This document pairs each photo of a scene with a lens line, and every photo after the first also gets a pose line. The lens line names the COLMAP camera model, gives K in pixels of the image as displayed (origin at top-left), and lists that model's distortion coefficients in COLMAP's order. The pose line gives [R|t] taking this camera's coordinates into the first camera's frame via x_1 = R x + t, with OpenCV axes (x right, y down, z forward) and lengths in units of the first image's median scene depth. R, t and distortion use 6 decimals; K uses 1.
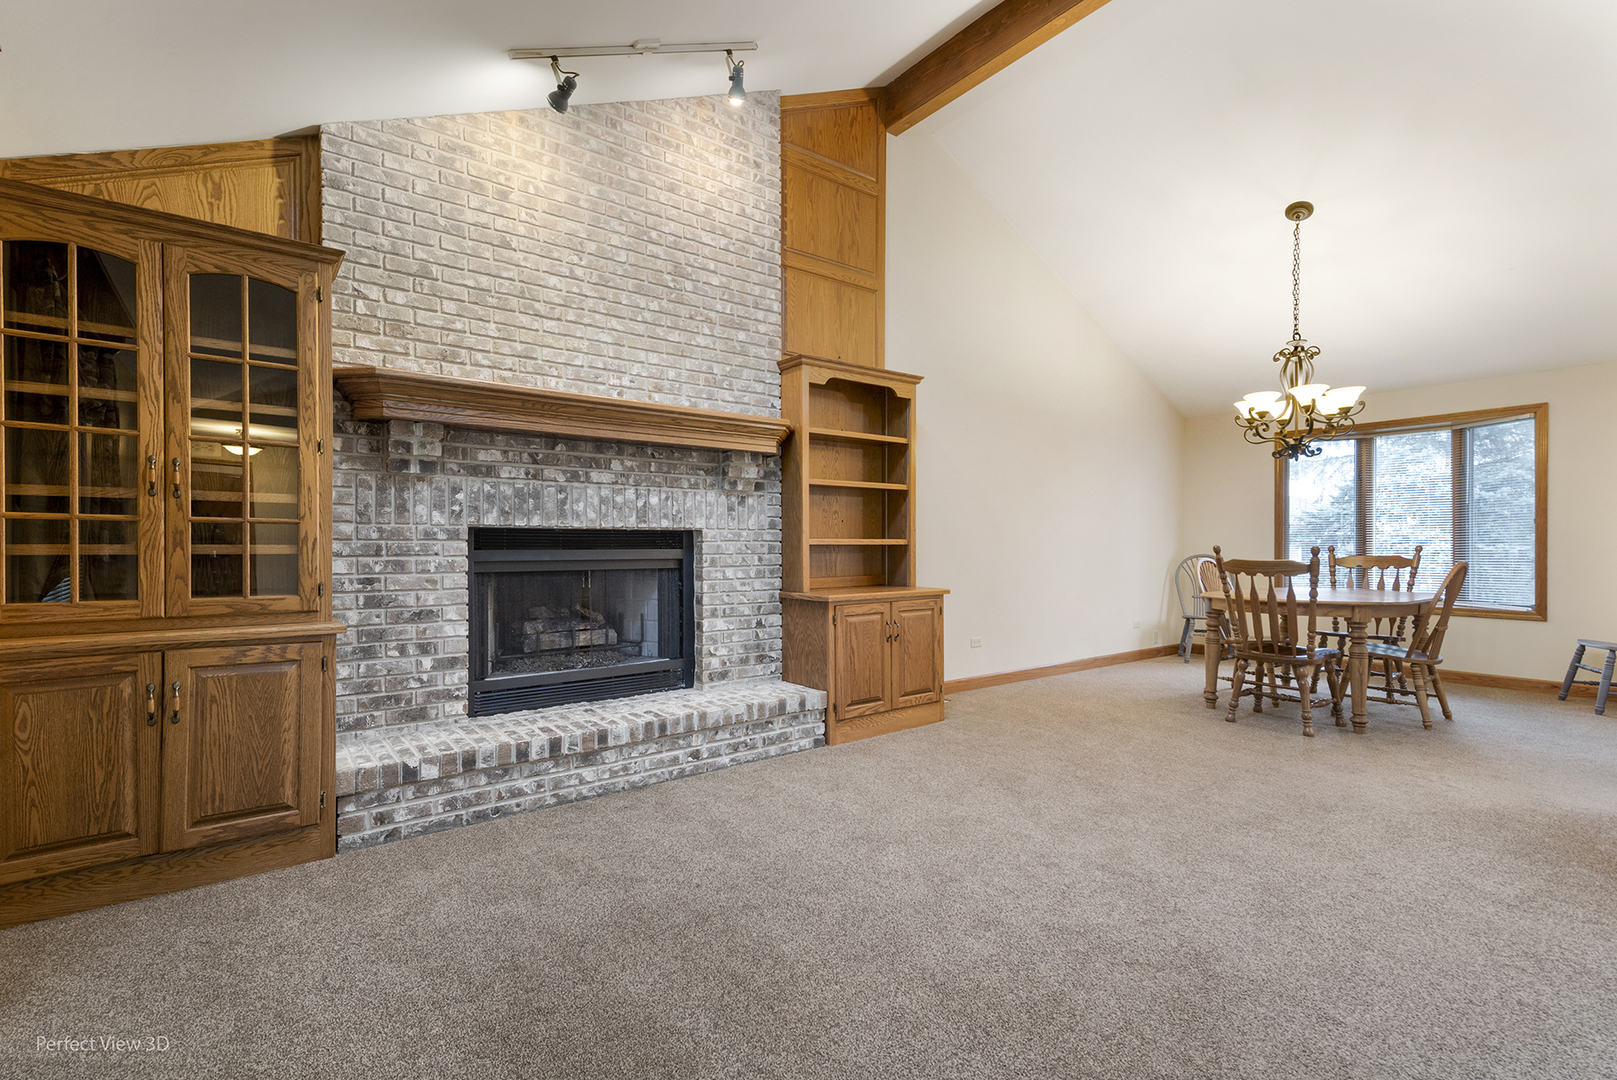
lens RADIAL K [[748.2, 0, 808.5], [0, 748.2, 540.0], [0, 0, 1]] dist [0.036380, -0.000337]
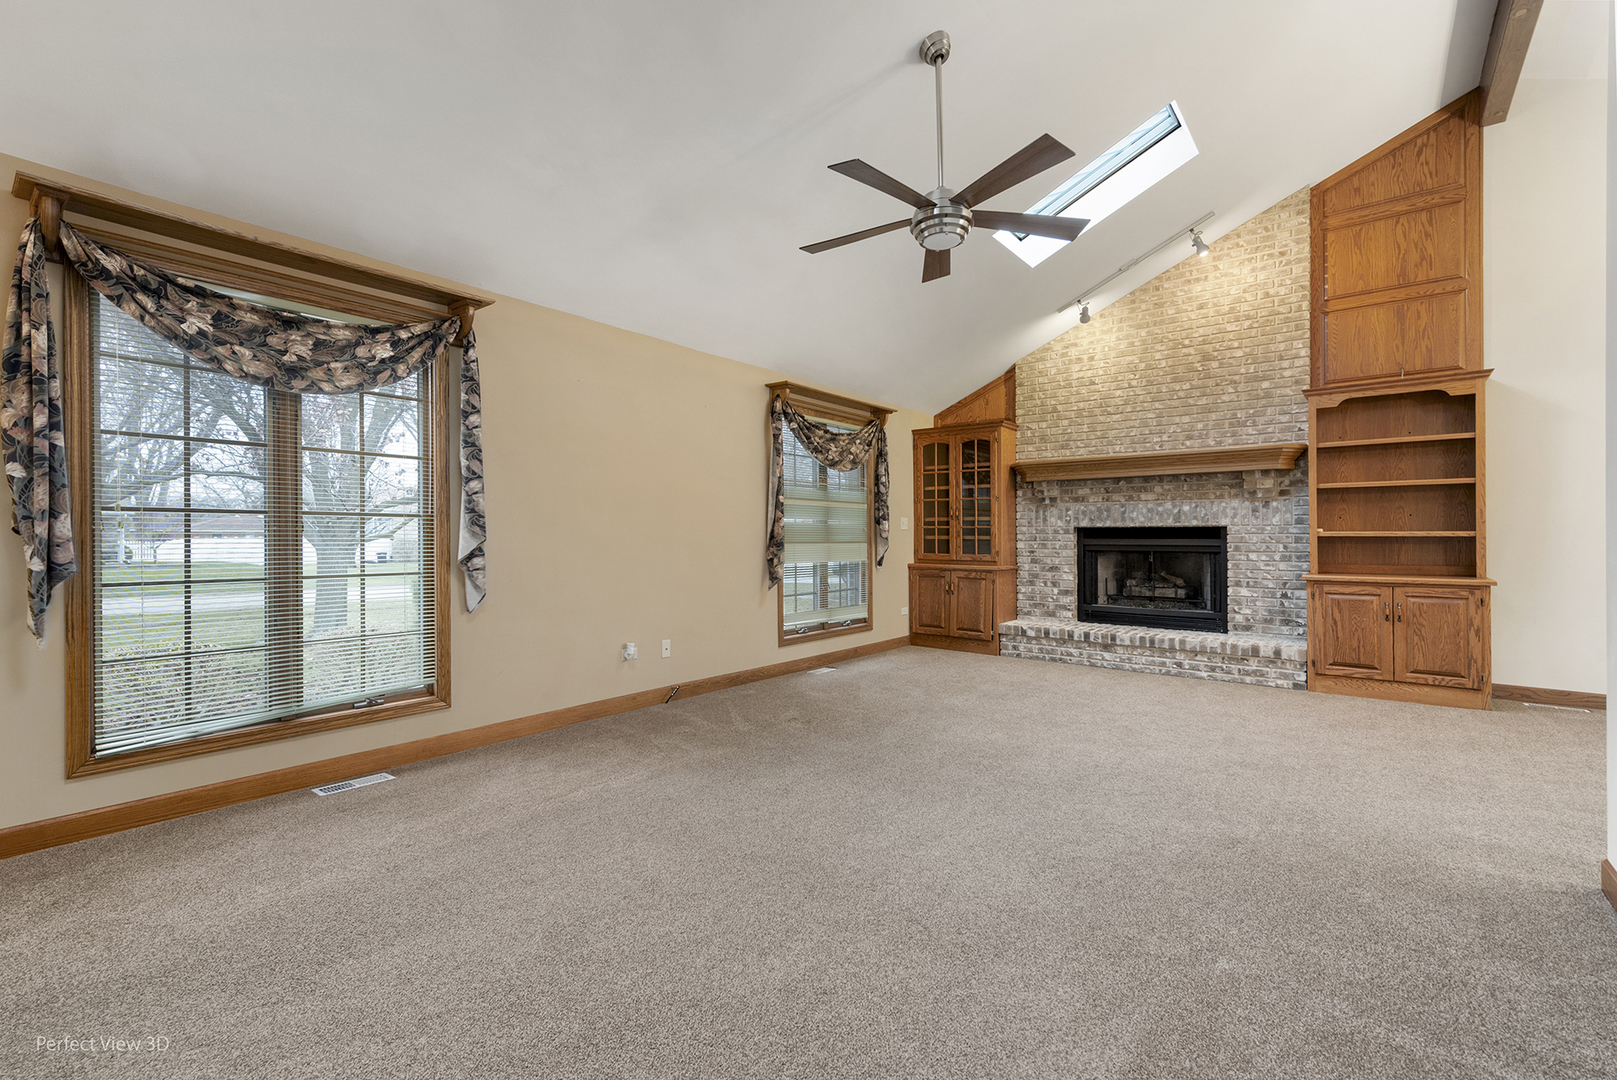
lens RADIAL K [[748.2, 0, 808.5], [0, 748.2, 540.0], [0, 0, 1]] dist [0.036380, -0.000337]
pose [[0.245254, 0.006373, -0.969438, 1.227157], [0.004747, 0.999959, 0.007775, -0.002065], [0.969447, -0.006508, 0.245214, -0.181364]]
